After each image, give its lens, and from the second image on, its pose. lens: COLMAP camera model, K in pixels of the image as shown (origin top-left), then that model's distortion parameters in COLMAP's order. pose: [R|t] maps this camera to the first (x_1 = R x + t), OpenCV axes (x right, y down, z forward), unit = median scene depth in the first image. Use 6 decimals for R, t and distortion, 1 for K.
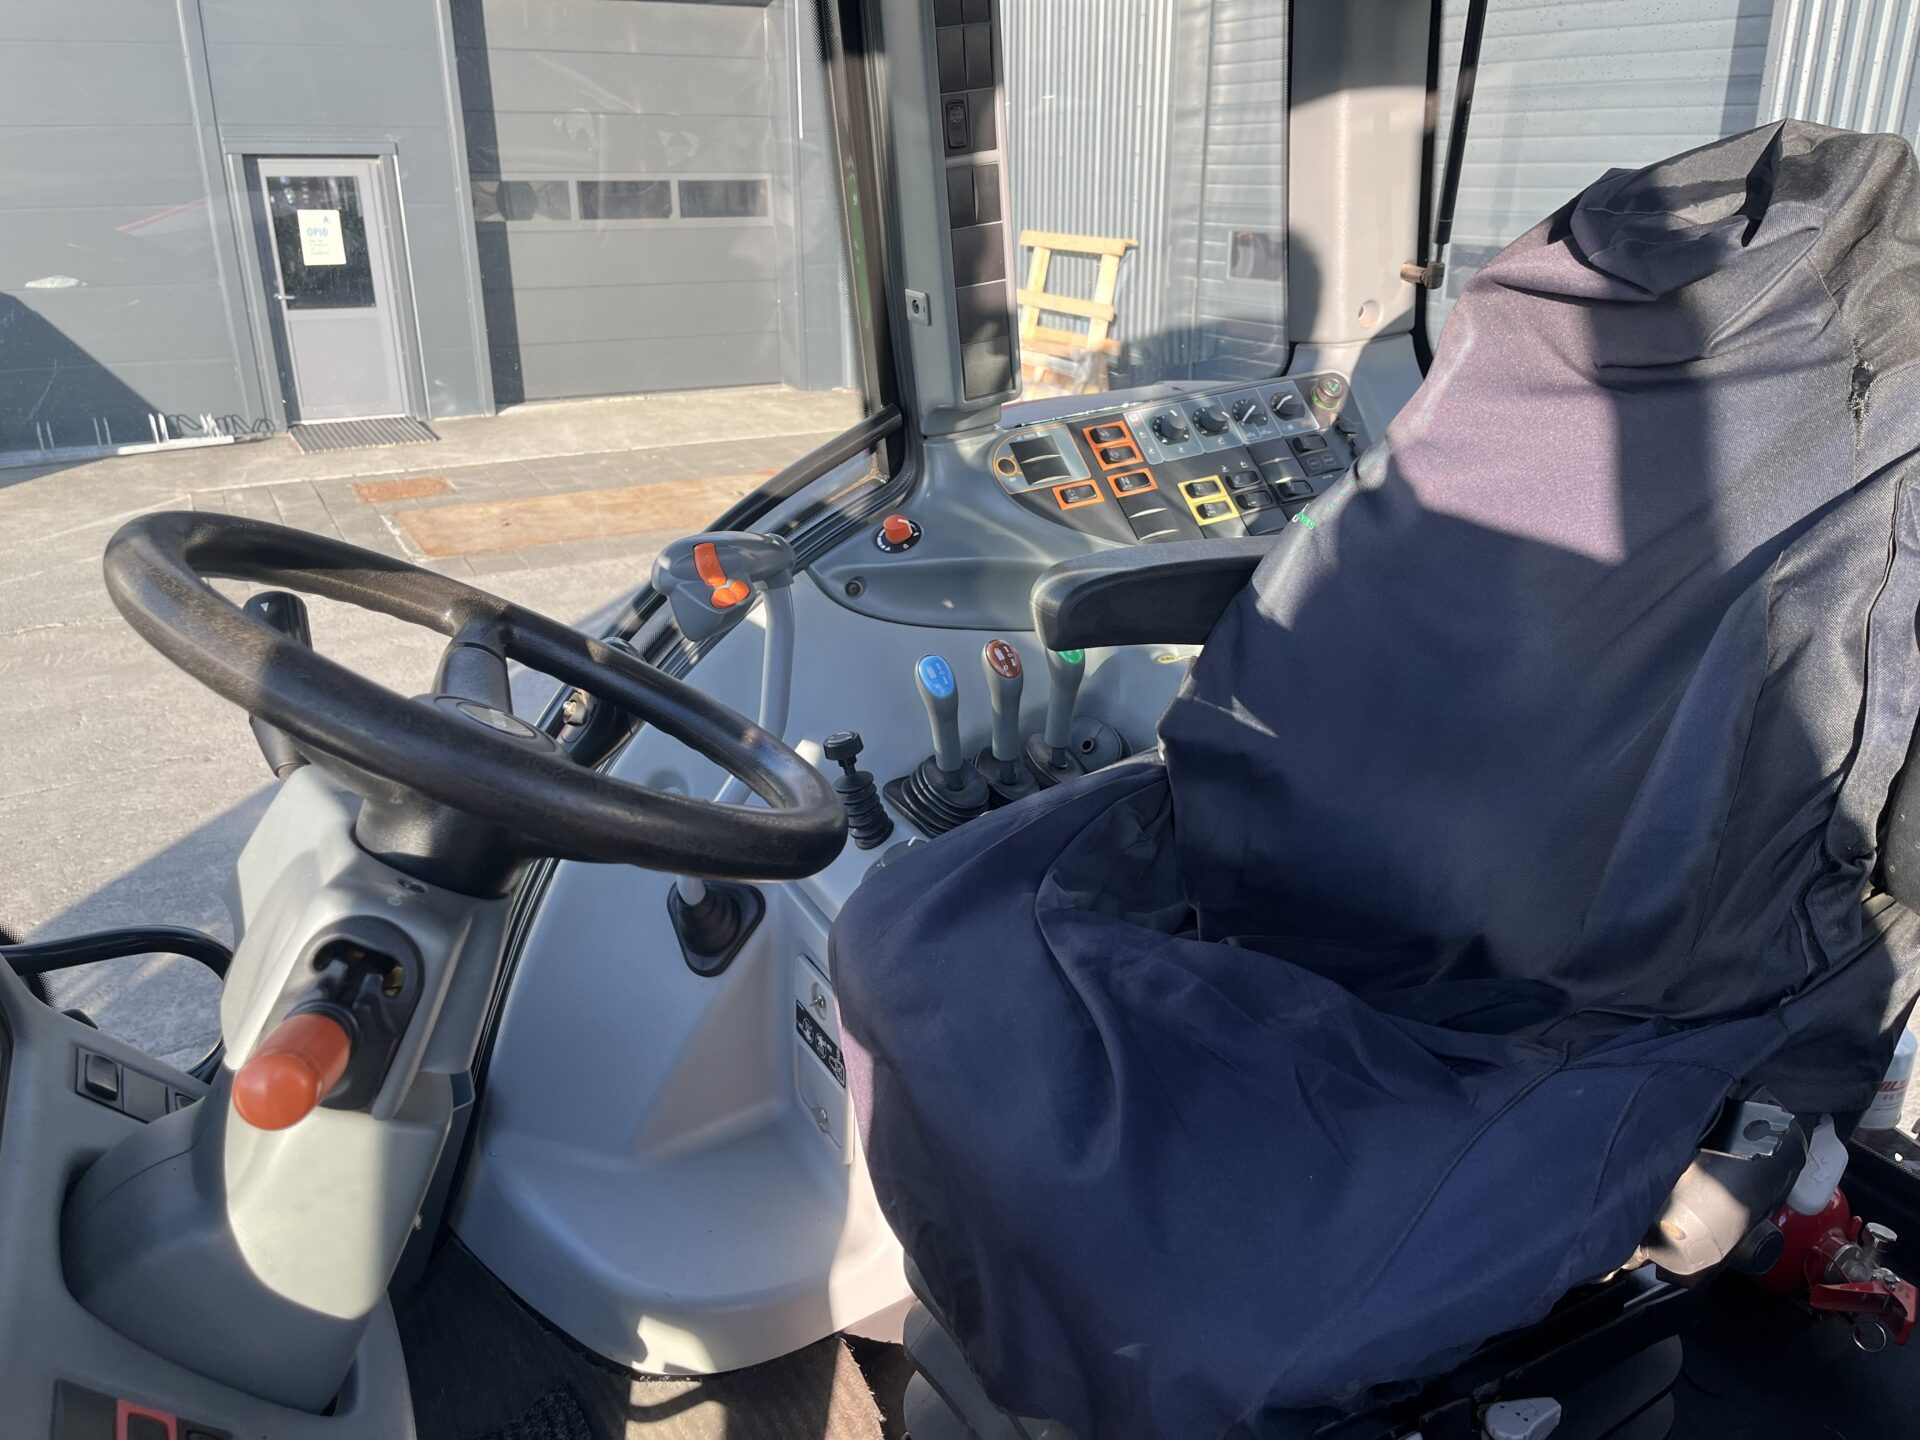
lens RADIAL K [[1446.2, 0, 956.2], [0, 1446.2, 716.6], [0, 0, 1]] dist [0.054613, -0.078104]
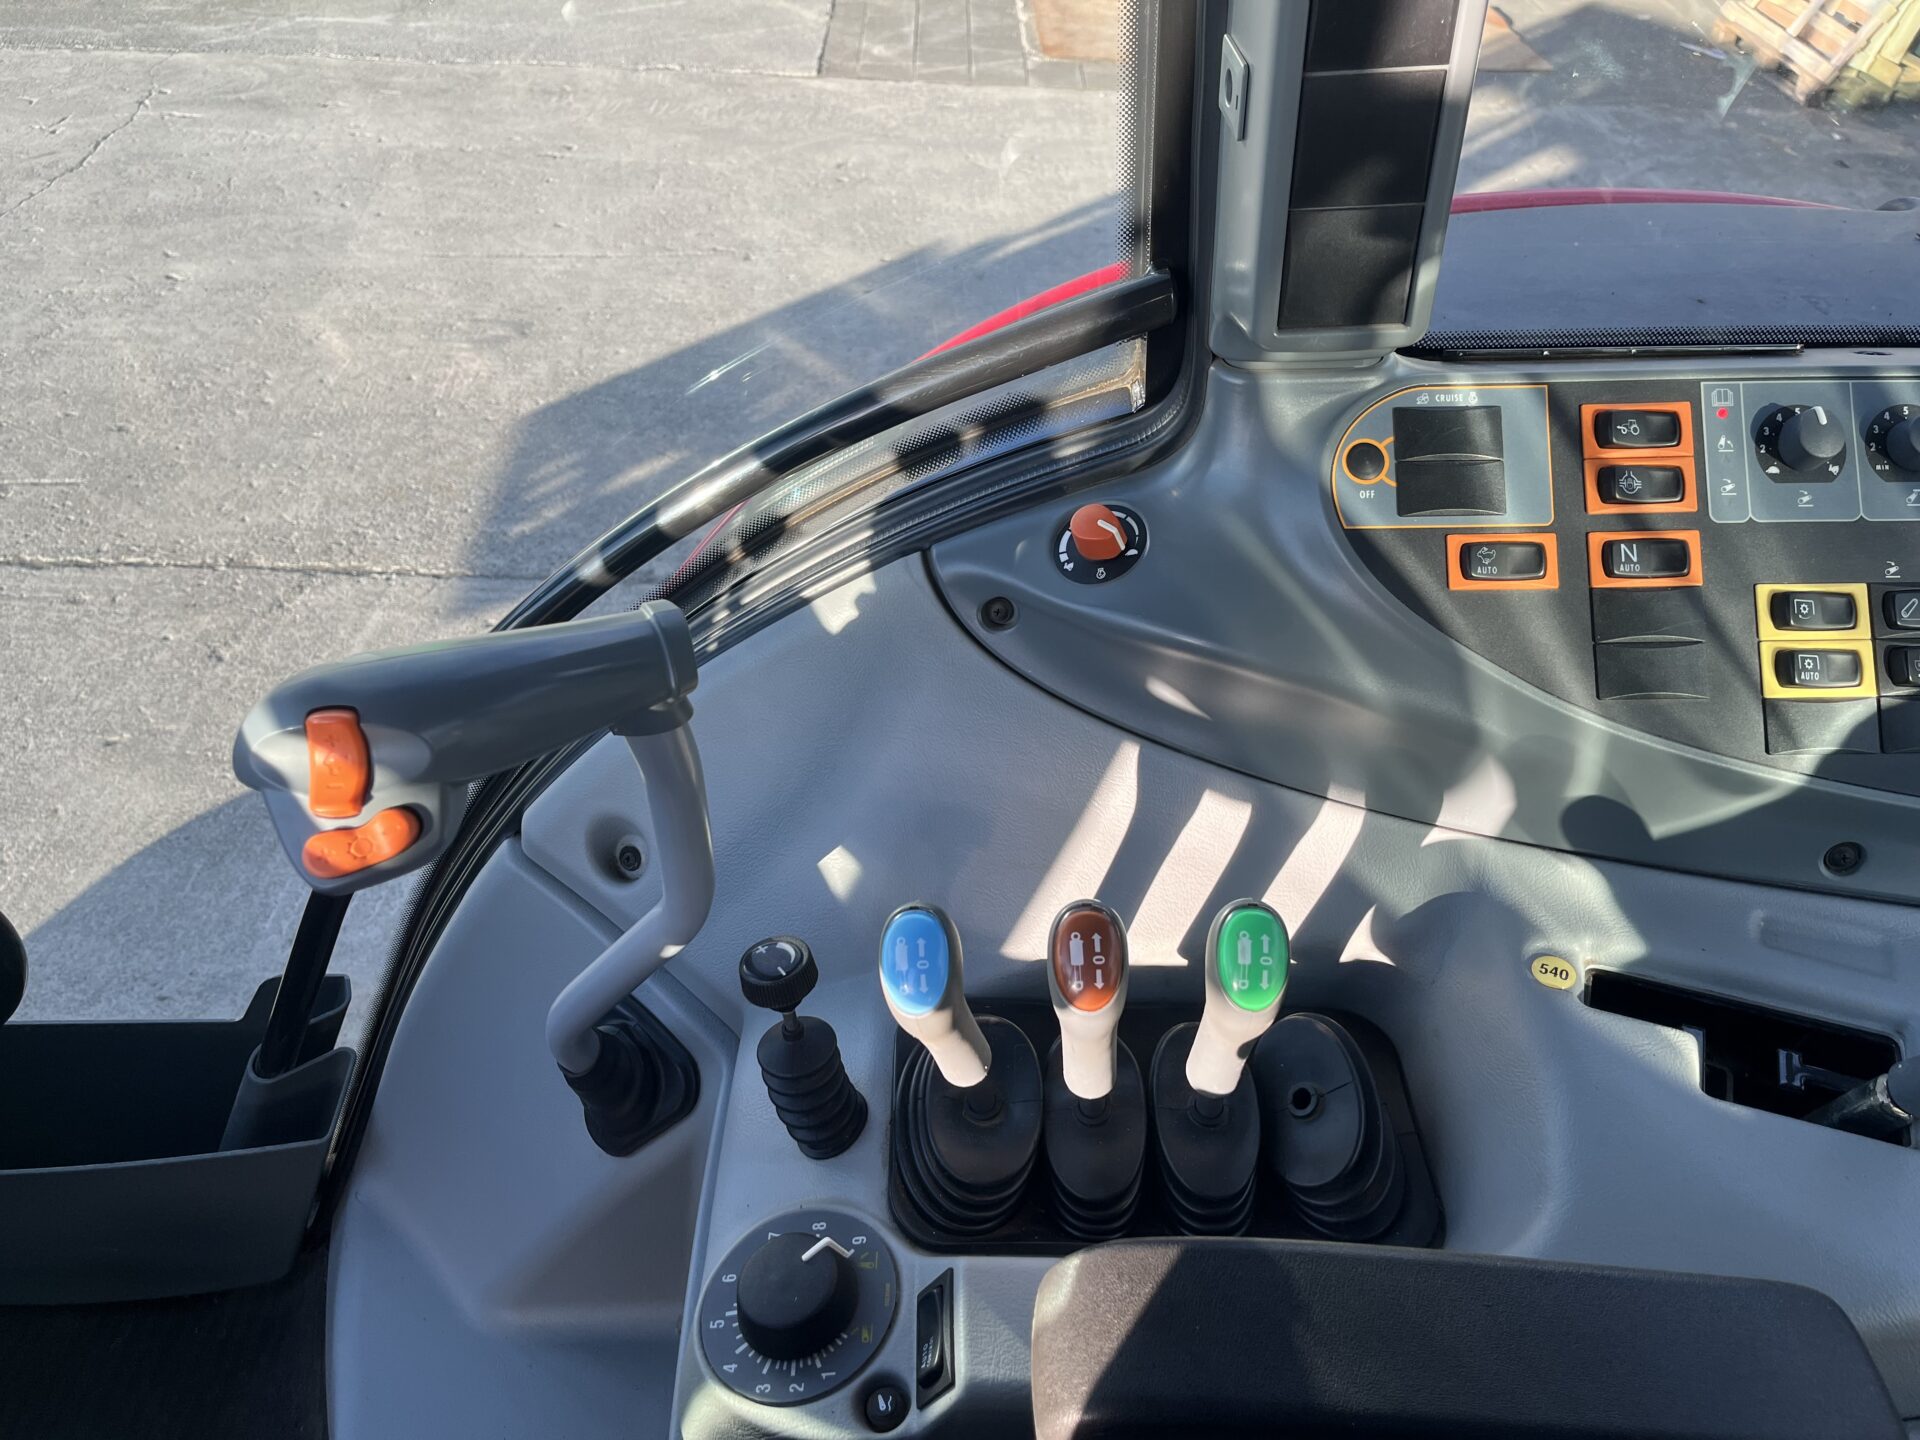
lens RADIAL K [[1446.2, 0, 900.3], [0, 1446.2, 774.9], [0, 0, 1]] dist [0.054613, -0.078104]
pose [[0.880130, 0.346723, -0.324275, 0.087287], [-0.218286, 0.902145, 0.372135, -0.216386], [0.421571, -0.256743, 0.869690, 0.486791]]
